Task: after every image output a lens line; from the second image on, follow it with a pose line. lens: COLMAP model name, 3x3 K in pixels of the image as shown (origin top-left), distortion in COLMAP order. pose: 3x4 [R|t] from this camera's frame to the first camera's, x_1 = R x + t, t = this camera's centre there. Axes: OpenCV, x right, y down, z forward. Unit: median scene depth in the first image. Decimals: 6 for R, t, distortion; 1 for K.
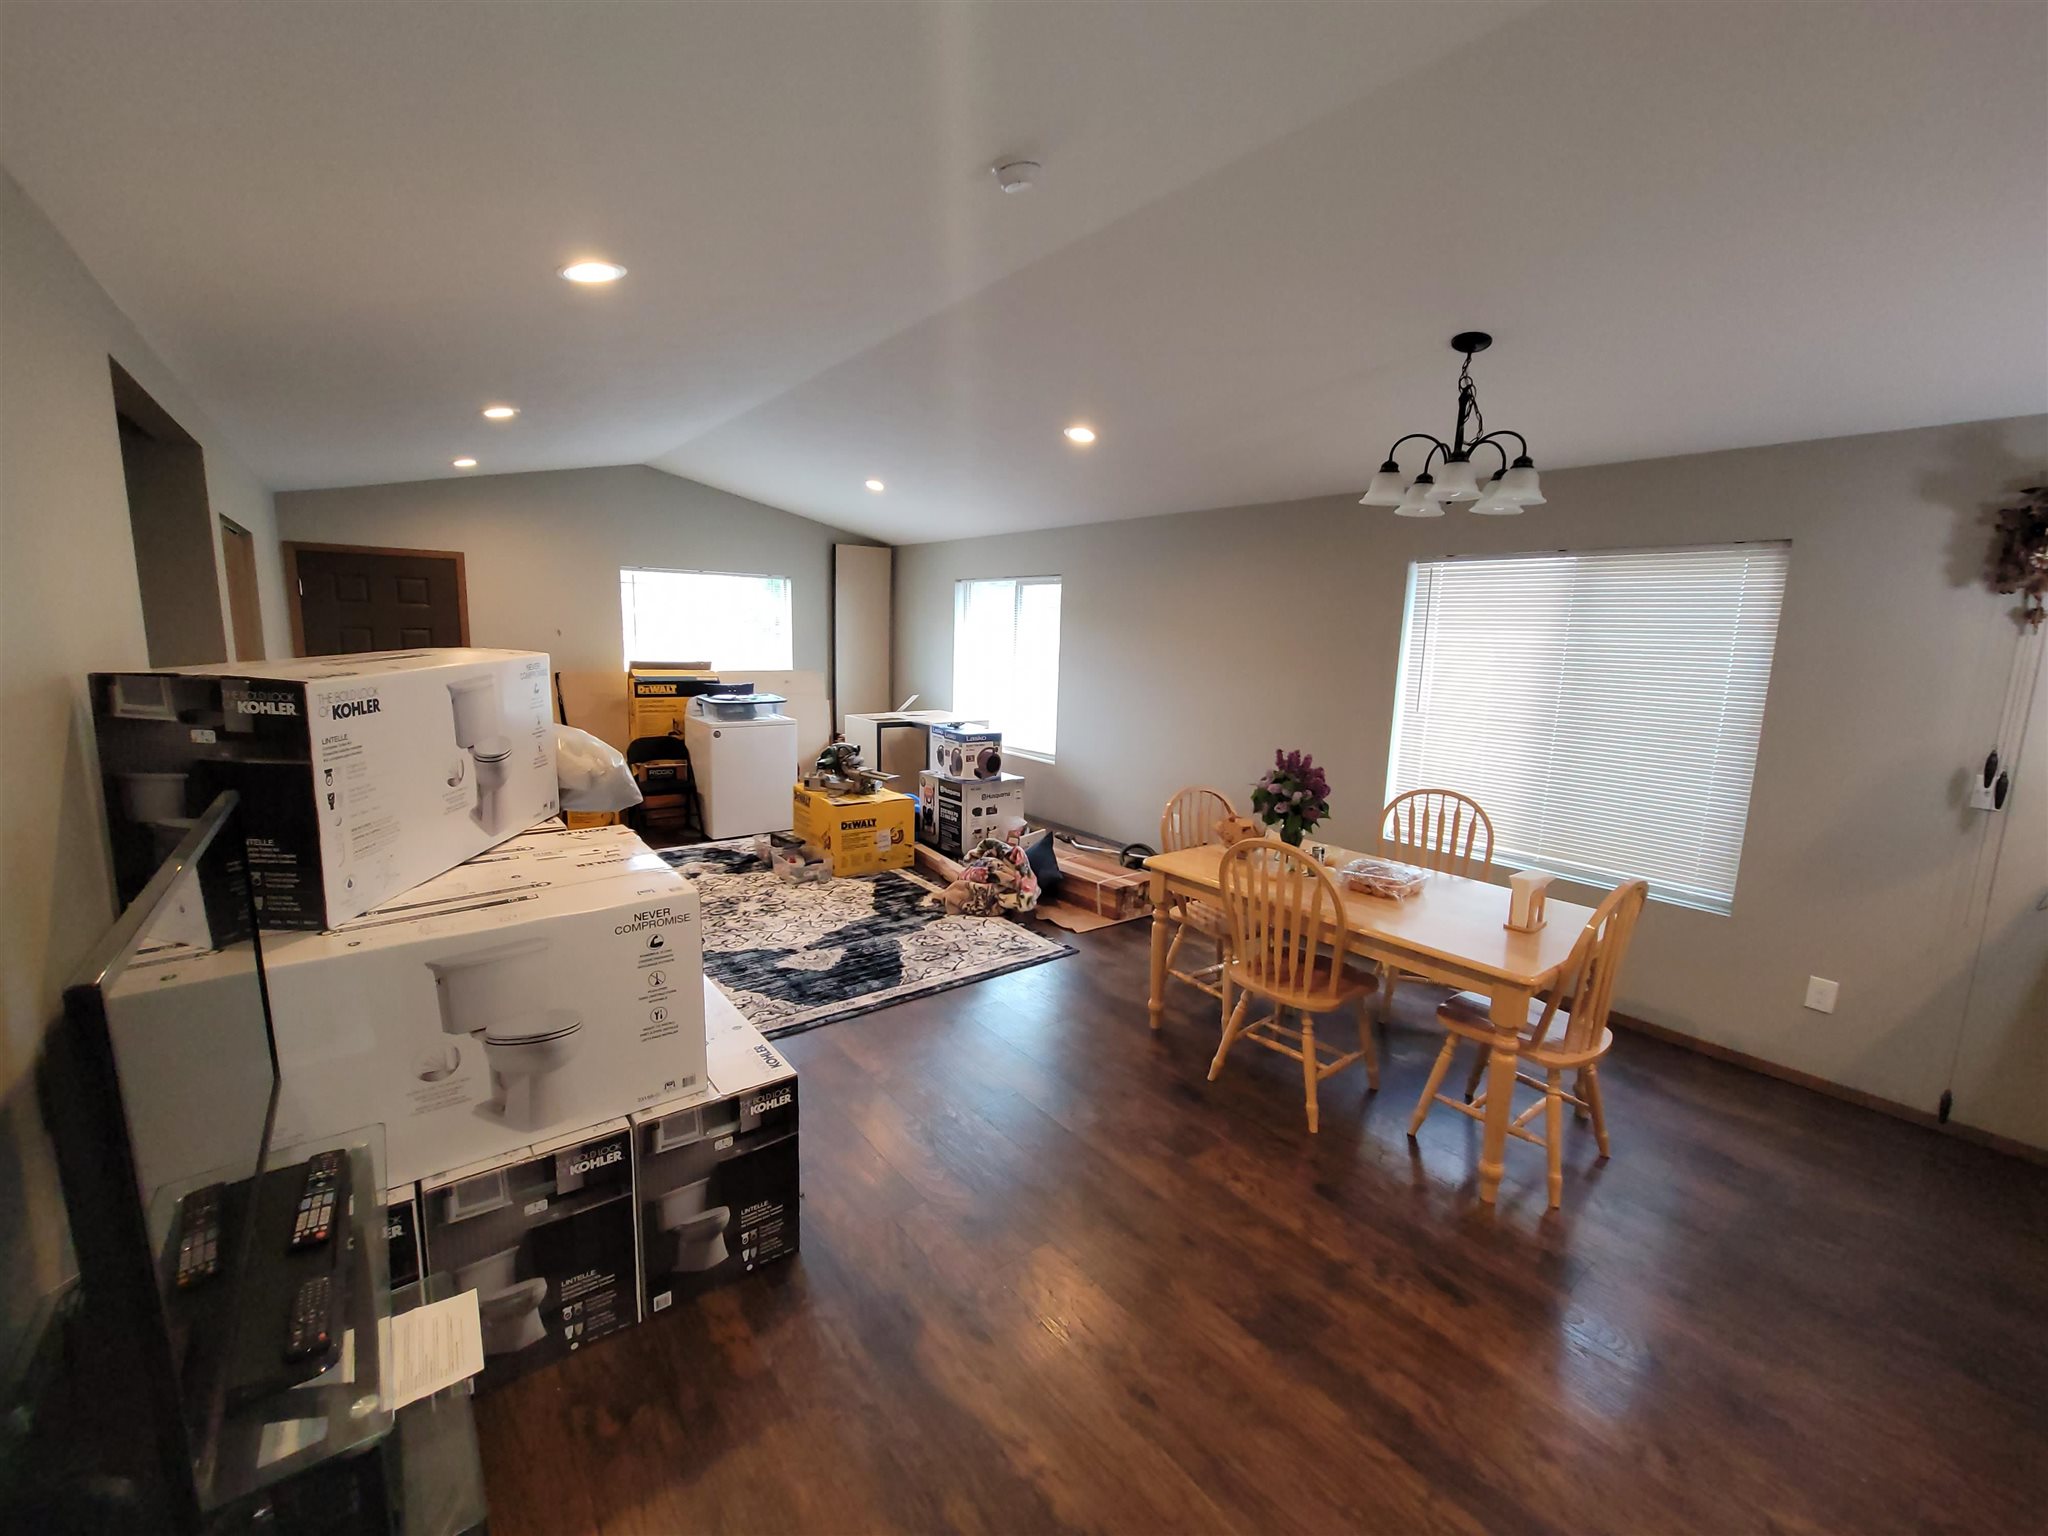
lens RADIAL K [[832.9, 0, 1014.1], [0, 832.9, 770.6], [0, 0, 1]] dist [-0.006308, 0.002177]
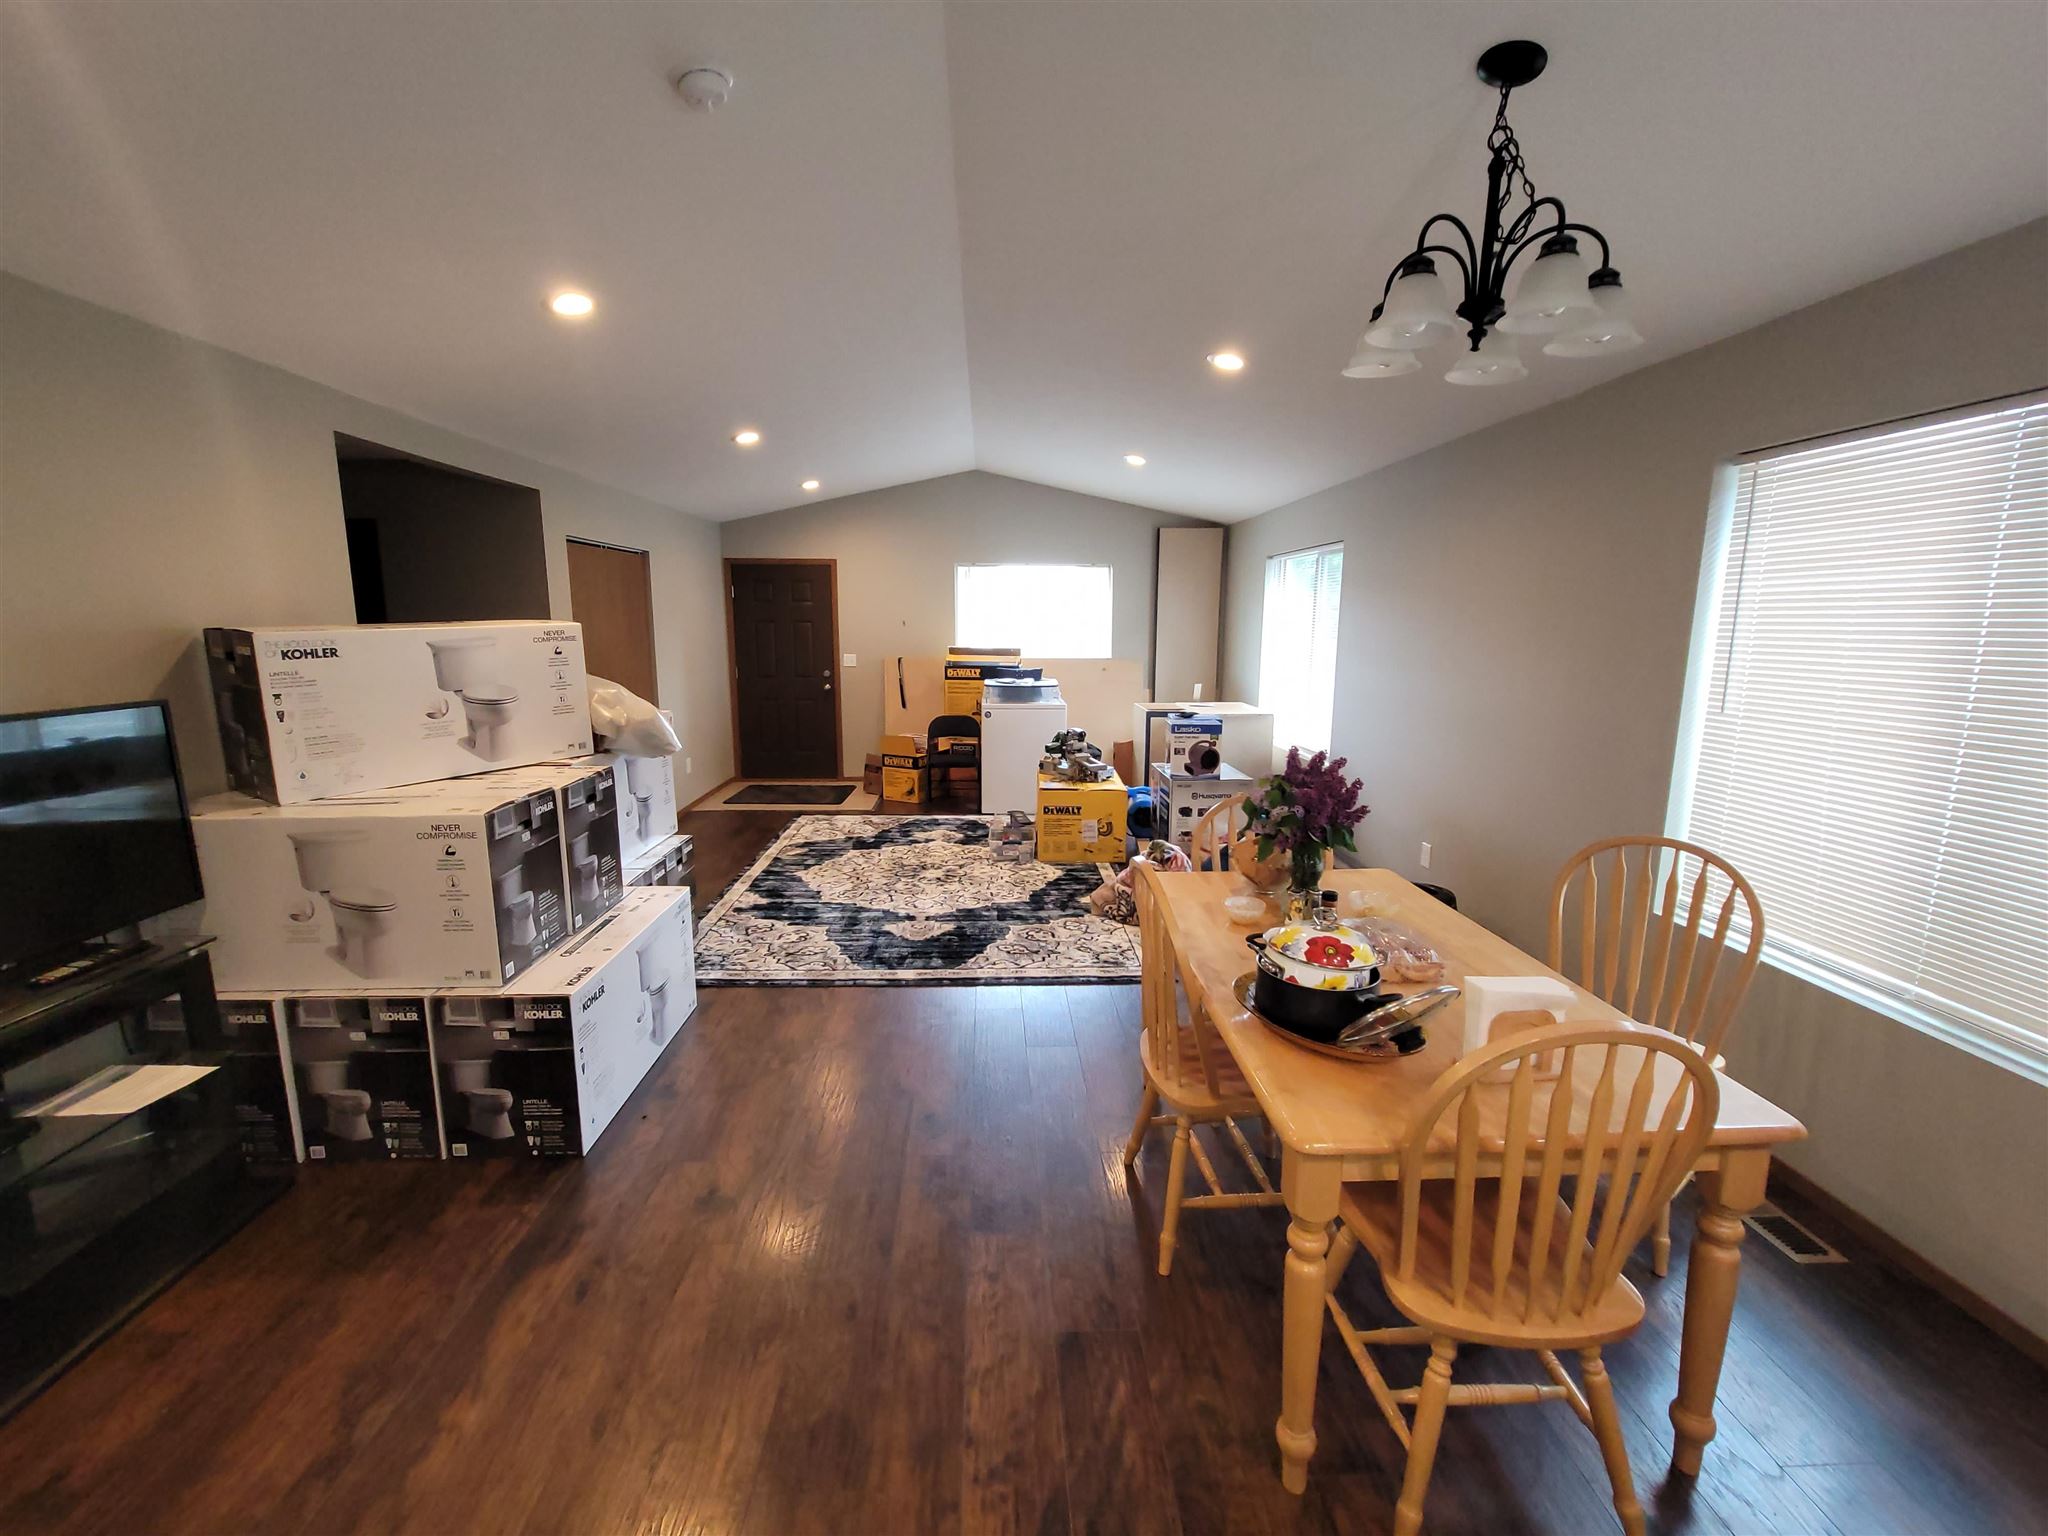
lens RADIAL K [[832.9, 0, 1019.7], [0, 832.9, 771.2], [0, 0, 1]] dist [-0.006308, 0.002177]
pose [[0.815302, 0.080628, -0.573395, 0.409410], [-0.080391, 0.996429, 0.025807, -0.003390], [0.573429, 0.025056, 0.818872, 0.212893]]
